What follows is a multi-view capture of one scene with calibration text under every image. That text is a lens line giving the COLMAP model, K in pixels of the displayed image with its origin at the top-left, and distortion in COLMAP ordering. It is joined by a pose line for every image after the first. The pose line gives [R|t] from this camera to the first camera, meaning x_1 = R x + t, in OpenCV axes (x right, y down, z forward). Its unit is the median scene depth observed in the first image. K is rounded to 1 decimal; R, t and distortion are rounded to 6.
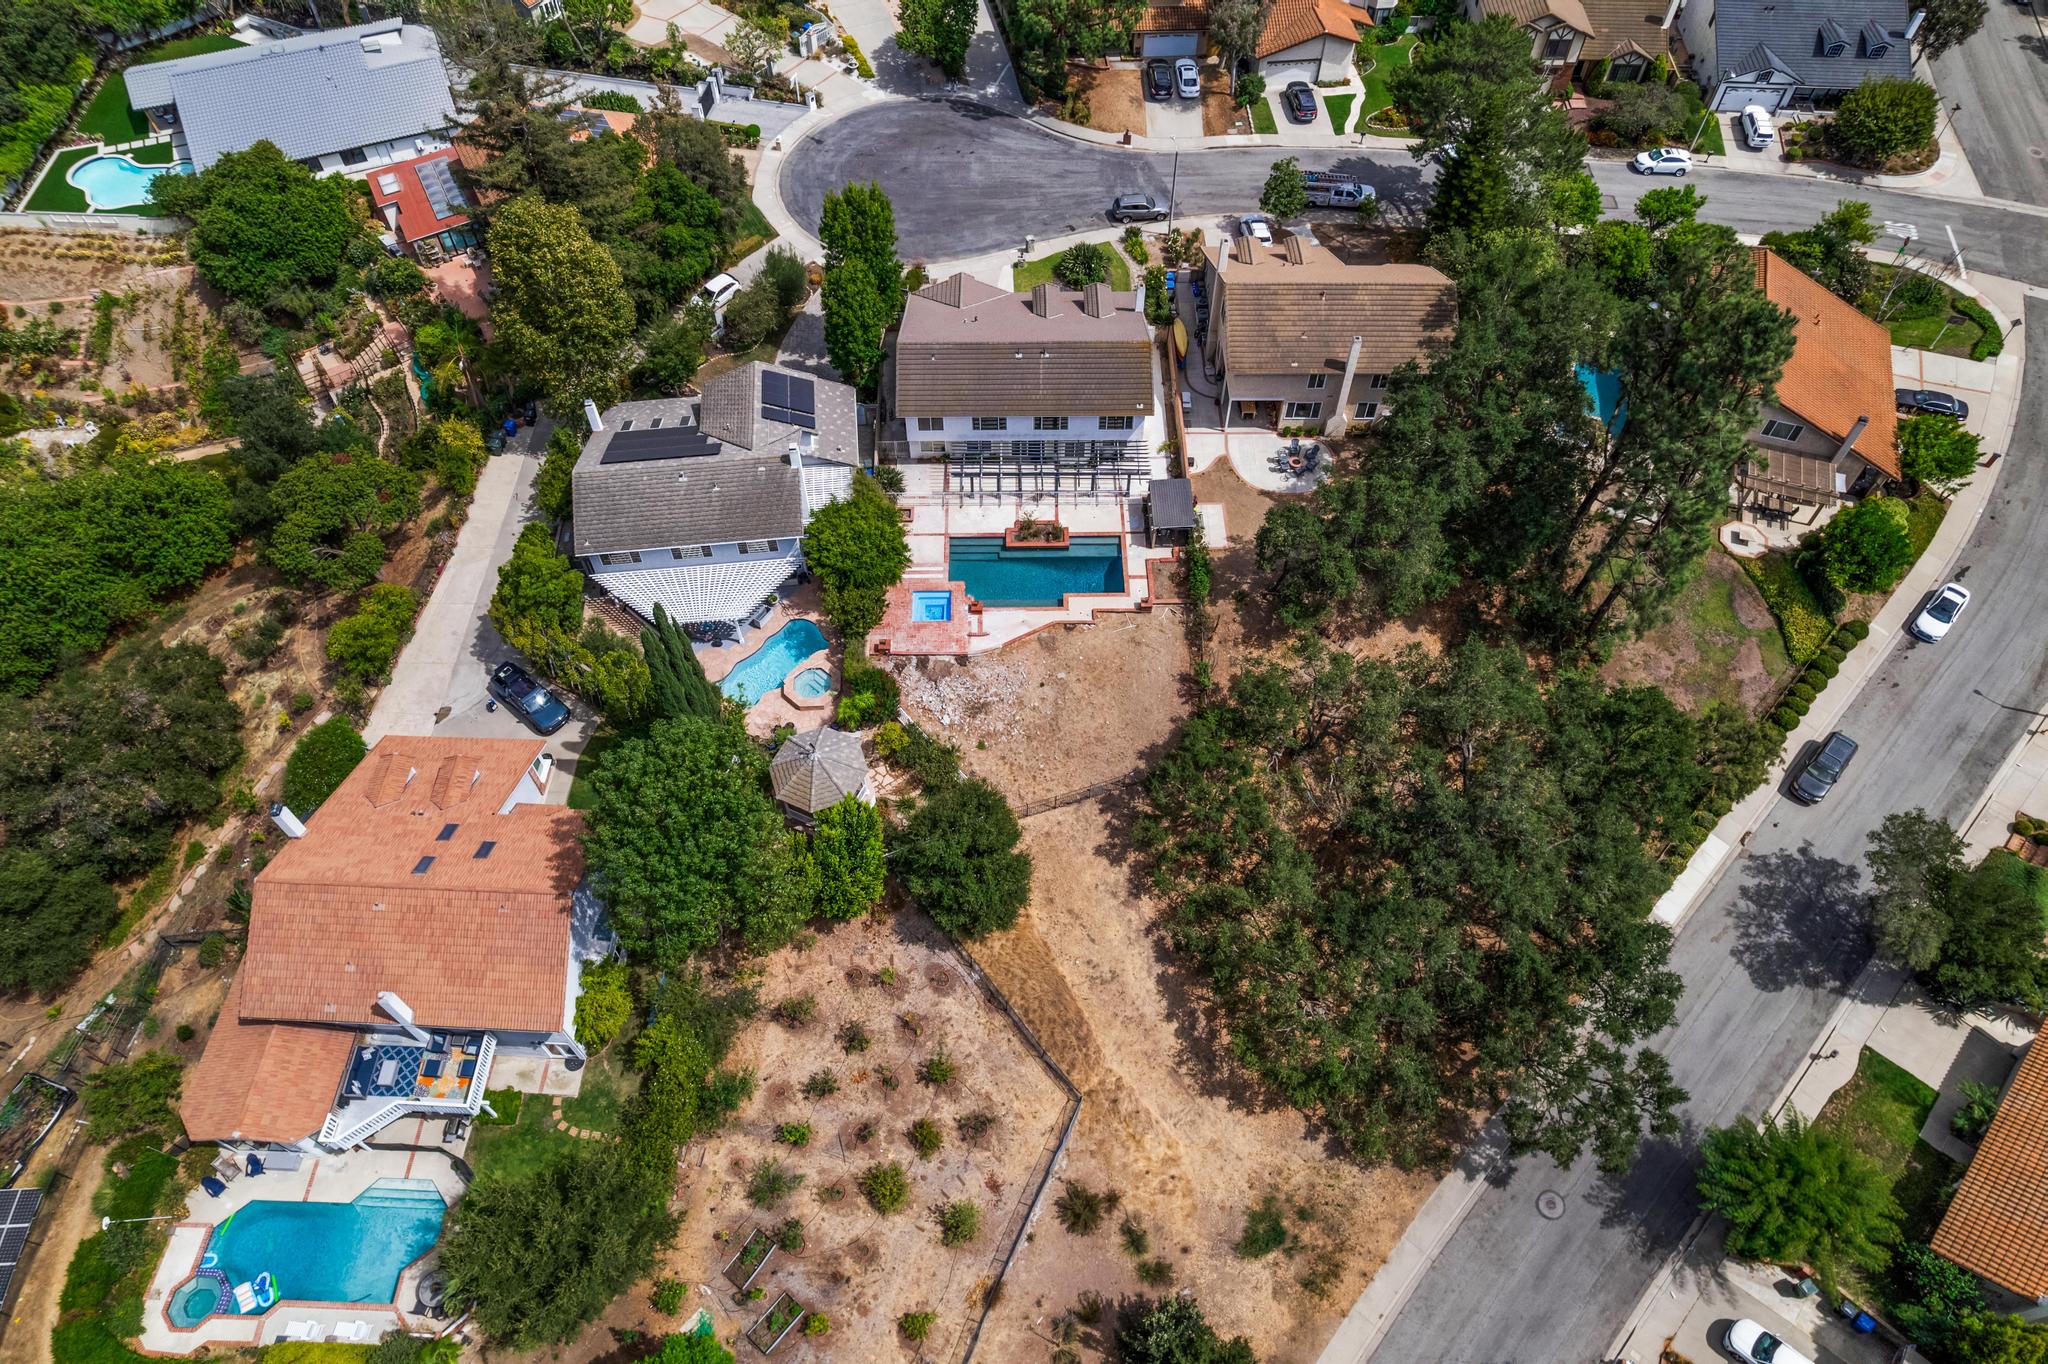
lens RADIAL K [[1247.0, 0, 1024.0], [0, 1247.0, 682.0], [0, 0, 1]] dist [-0.060768, 0.000015]
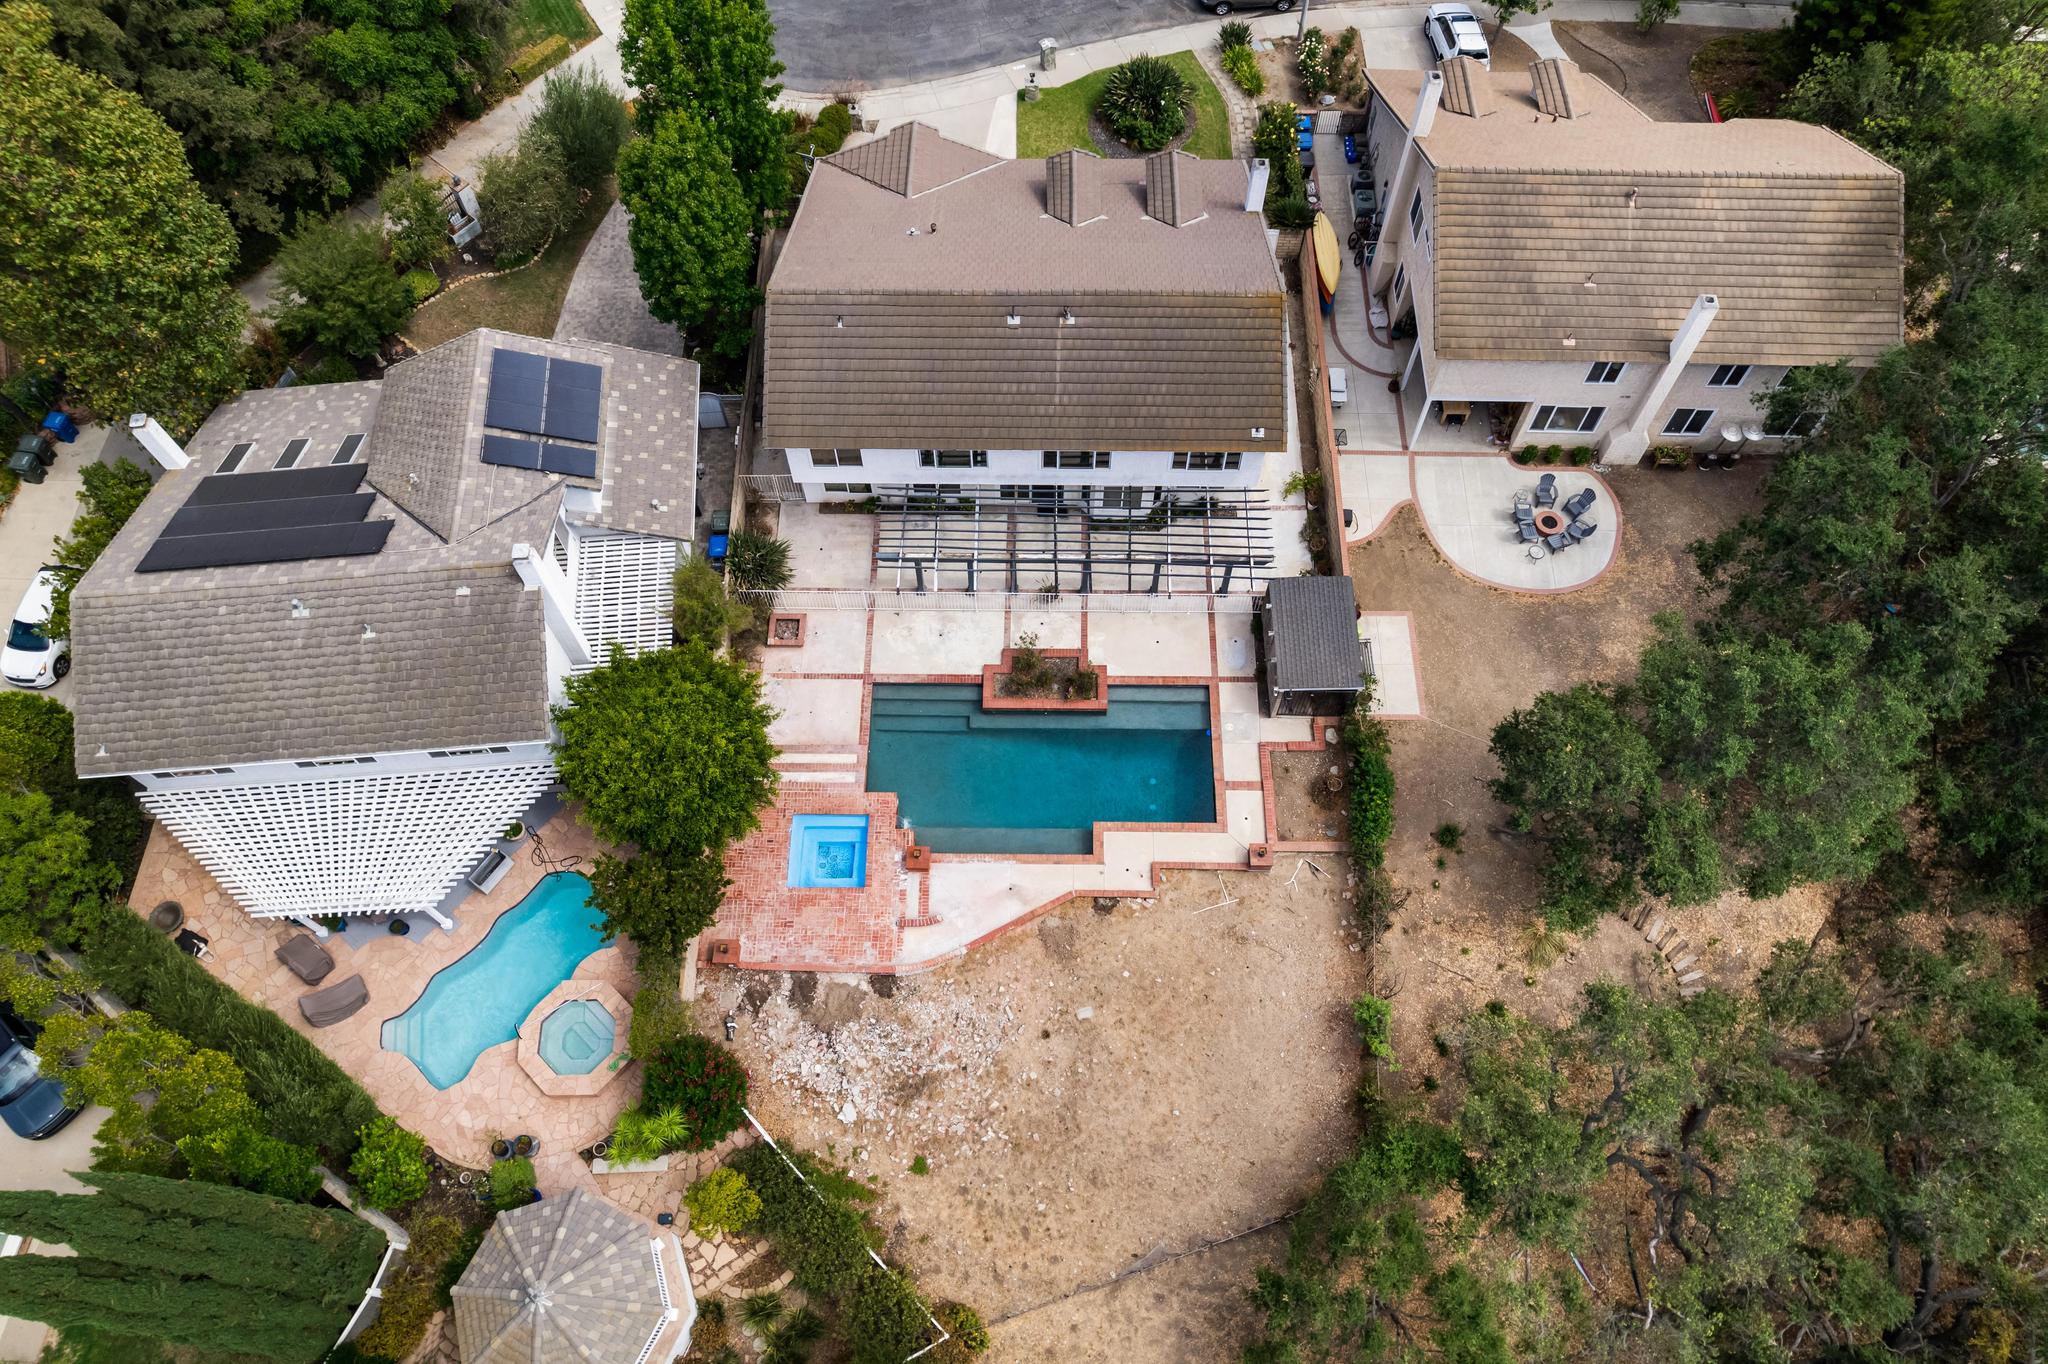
lens RADIAL K [[1435.0, 0, 1024.0], [0, 1435.0, 682.0], [0, 0, 1]] dist [-0.090024, 0.084577]
pose [[0.999691, 0.017804, -0.017331, 0.012064], [-0.015609, 0.992715, 0.119469, -0.186632], [0.019332, -0.119162, 0.992687, 0.418567]]
